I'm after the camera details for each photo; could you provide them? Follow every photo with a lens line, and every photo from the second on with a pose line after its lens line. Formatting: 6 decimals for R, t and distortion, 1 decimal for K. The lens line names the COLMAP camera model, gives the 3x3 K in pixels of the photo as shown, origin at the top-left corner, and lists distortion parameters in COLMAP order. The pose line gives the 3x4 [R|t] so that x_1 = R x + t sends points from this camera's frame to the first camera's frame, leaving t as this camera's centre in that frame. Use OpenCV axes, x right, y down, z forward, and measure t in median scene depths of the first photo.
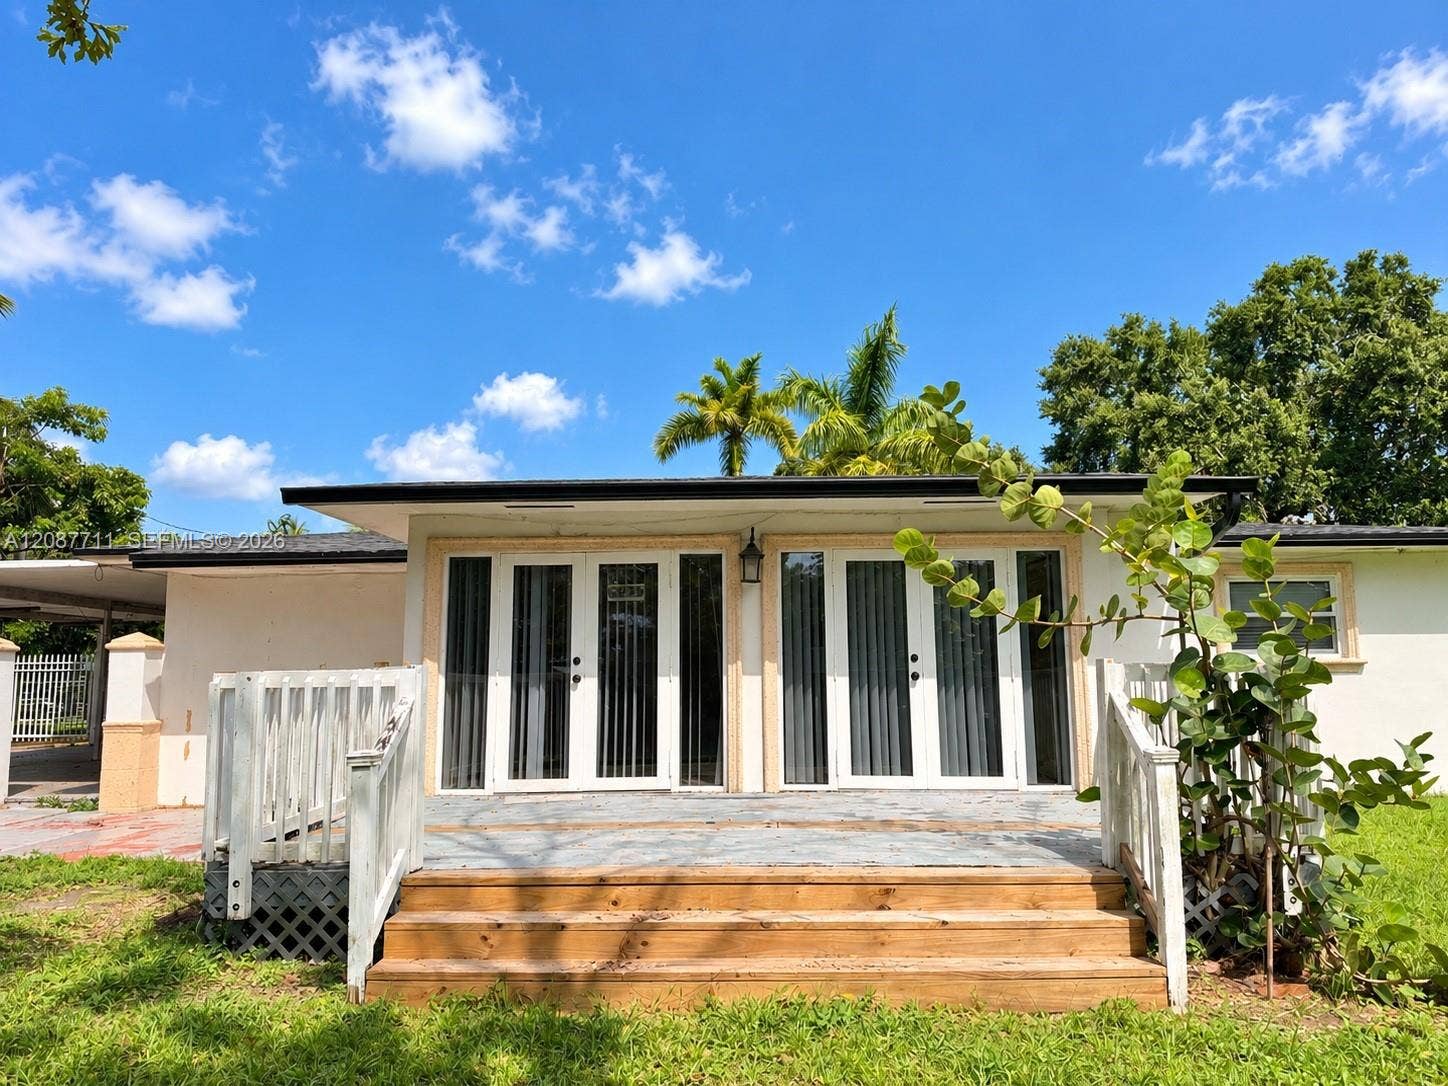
lens RADIAL K [[1042.7, 0, 721.1], [0, 1042.7, 547.8], [0, 0, 1]] dist [0.059486, -0.106030]
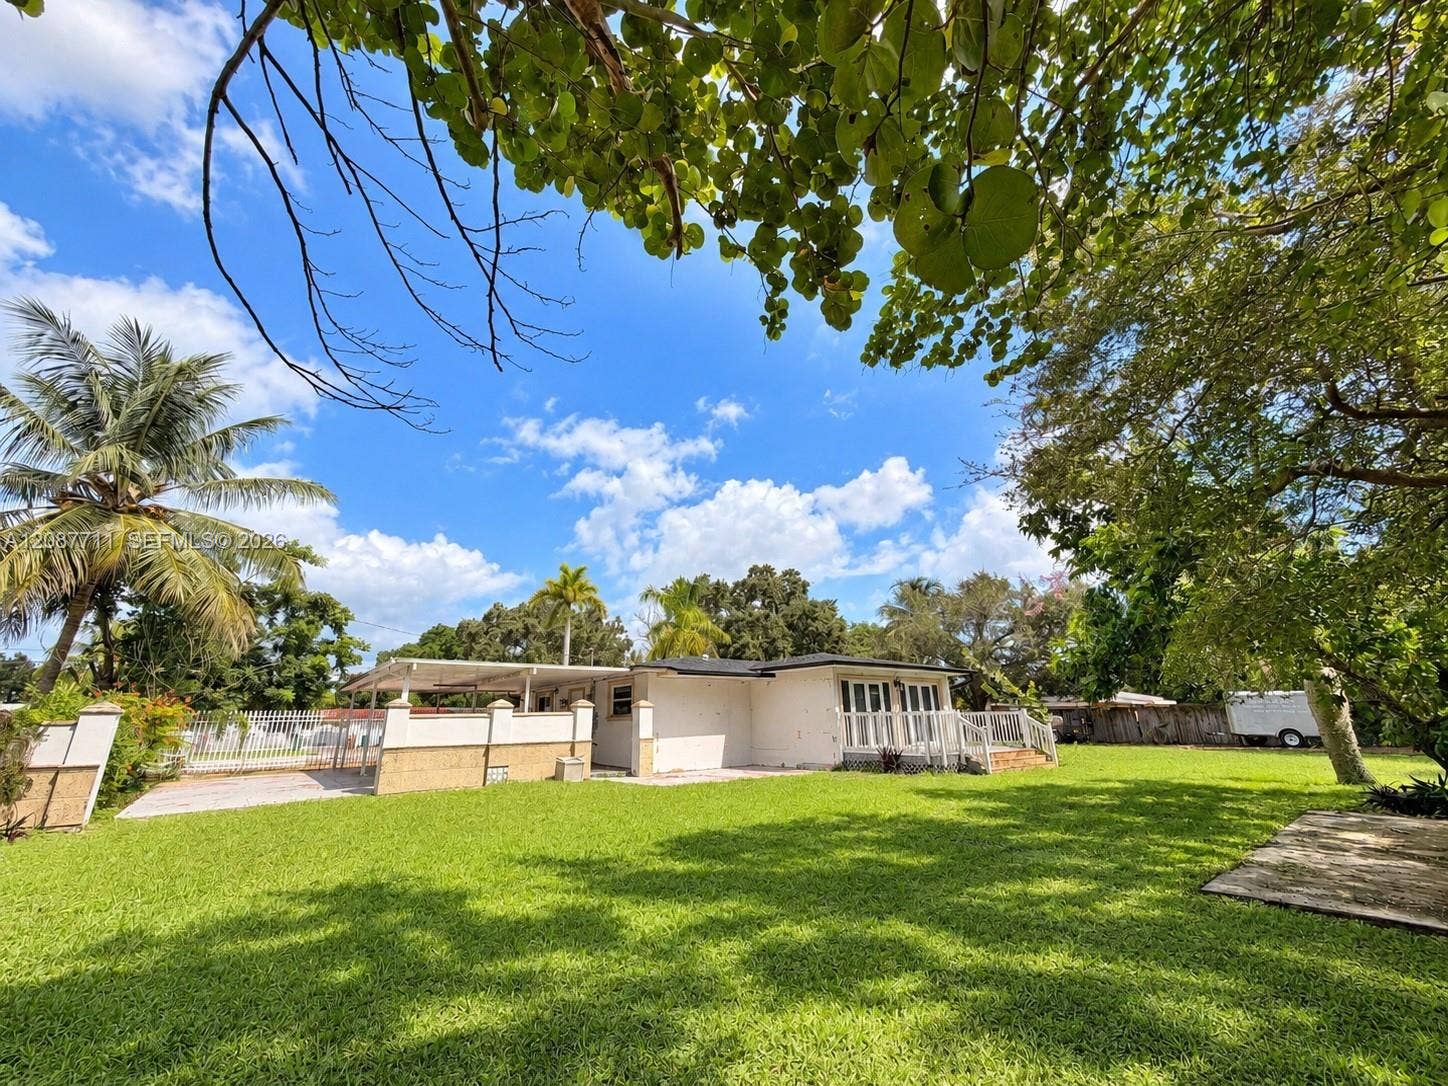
lens RADIAL K [[580.0, 0, 719.4], [0, 580.0, 539.2], [0, 0, 1]] dist [-0.005757, 0.002286]
pose [[0.765846, 0.192421, 0.613558, -1.337130], [-0.065695, 0.972598, -0.223020, 0.007112], [-0.639659, 0.130491, 0.757501, -0.190942]]
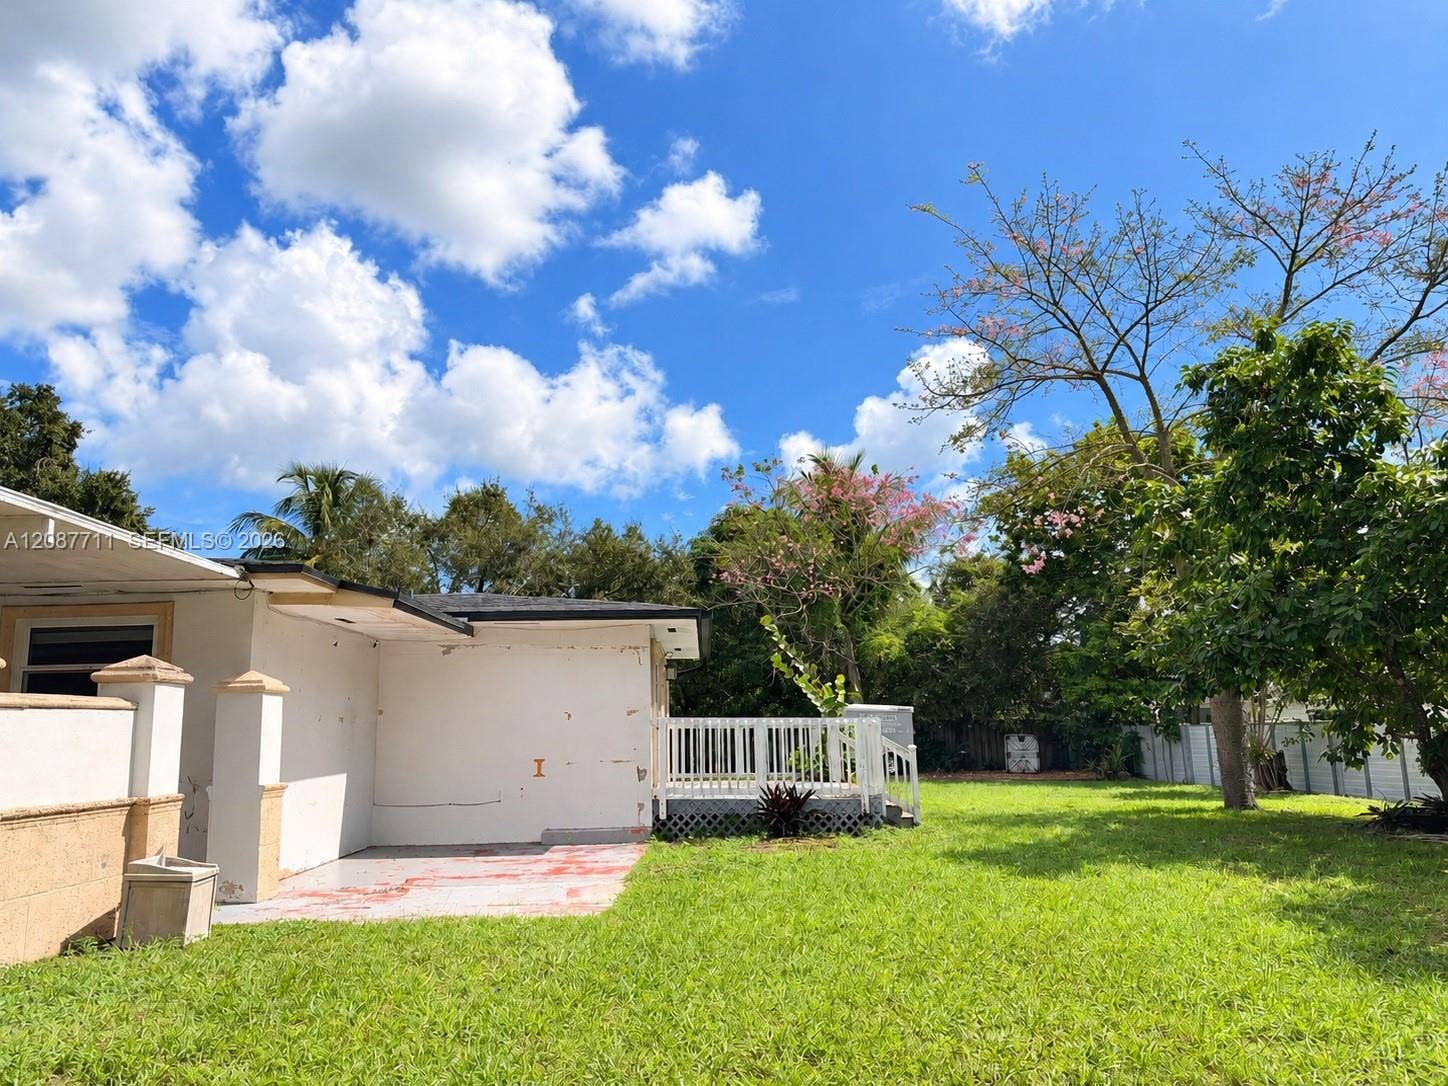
lens RADIAL K [[1042.7, 0, 726.0], [0, 1042.7, 534.5], [0, 0, 1]] dist [0.059486, -0.106030]
pose [[-0.068701, 0.201461, 0.977084, -1.400381], [-0.100106, 0.973063, -0.207671, 0.113324], [-0.992602, -0.112079, -0.046683, 0.711143]]
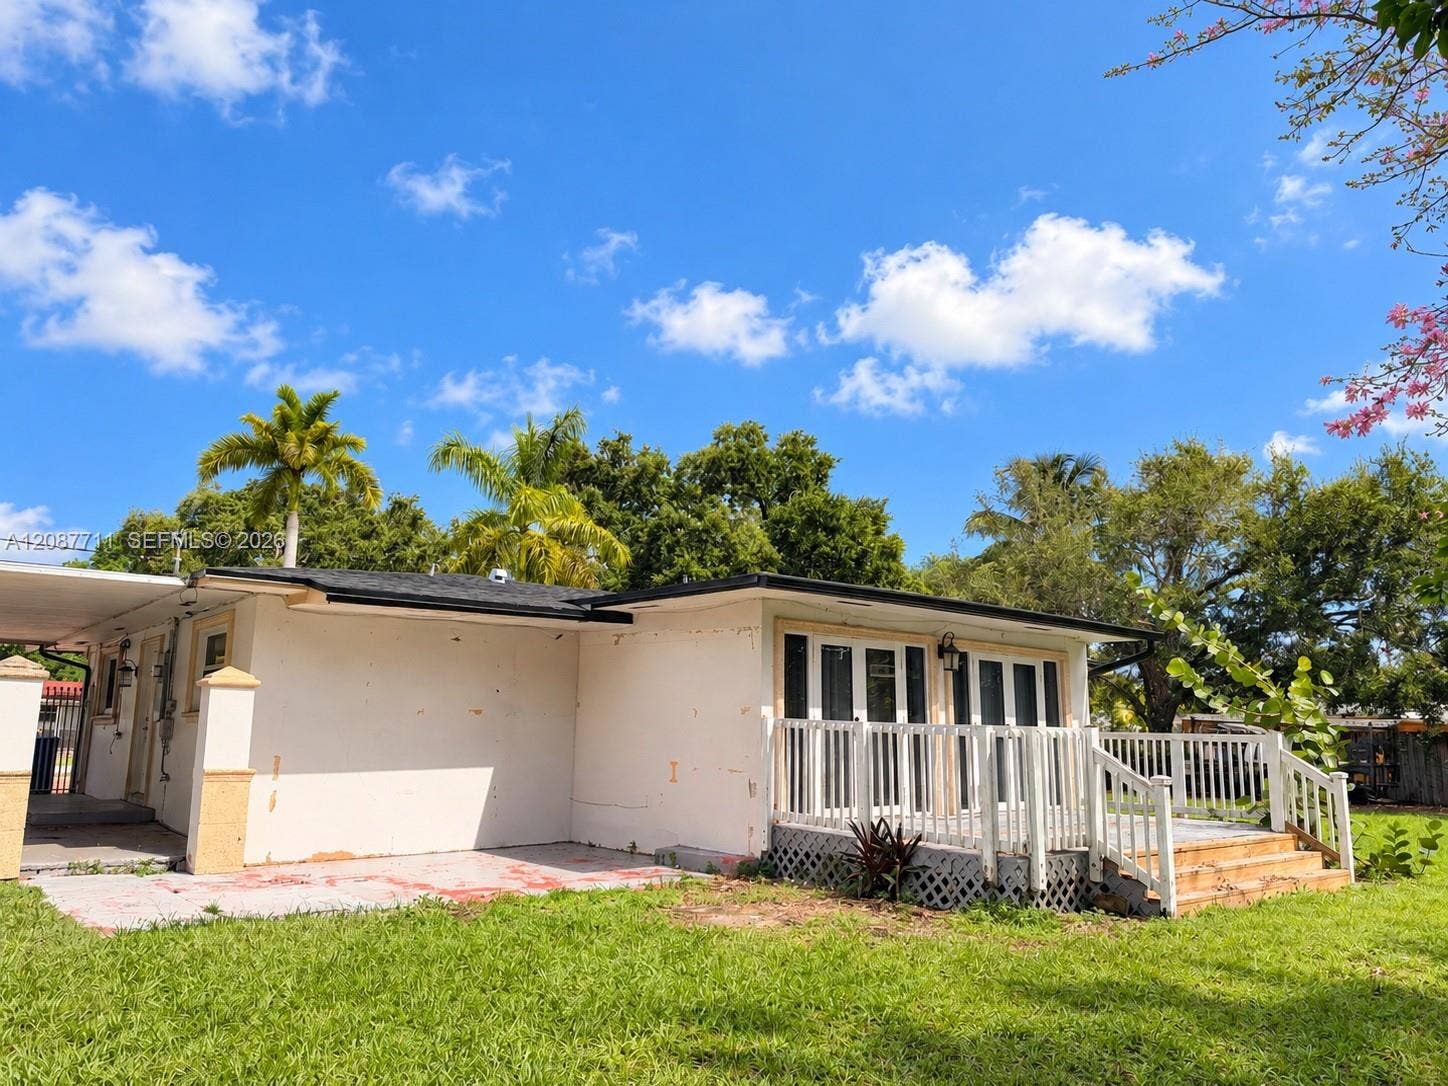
lens RADIAL K [[1042.7, 0, 724.7], [0, 1042.7, 546.0], [0, 0, 1]] dist [0.059486, -0.106030]
pose [[0.751614, 0.138468, 0.644905, -0.835125], [-0.101314, 0.990350, -0.094561, 0.022206], [-0.651776, 0.005736, 0.758390, 0.061335]]
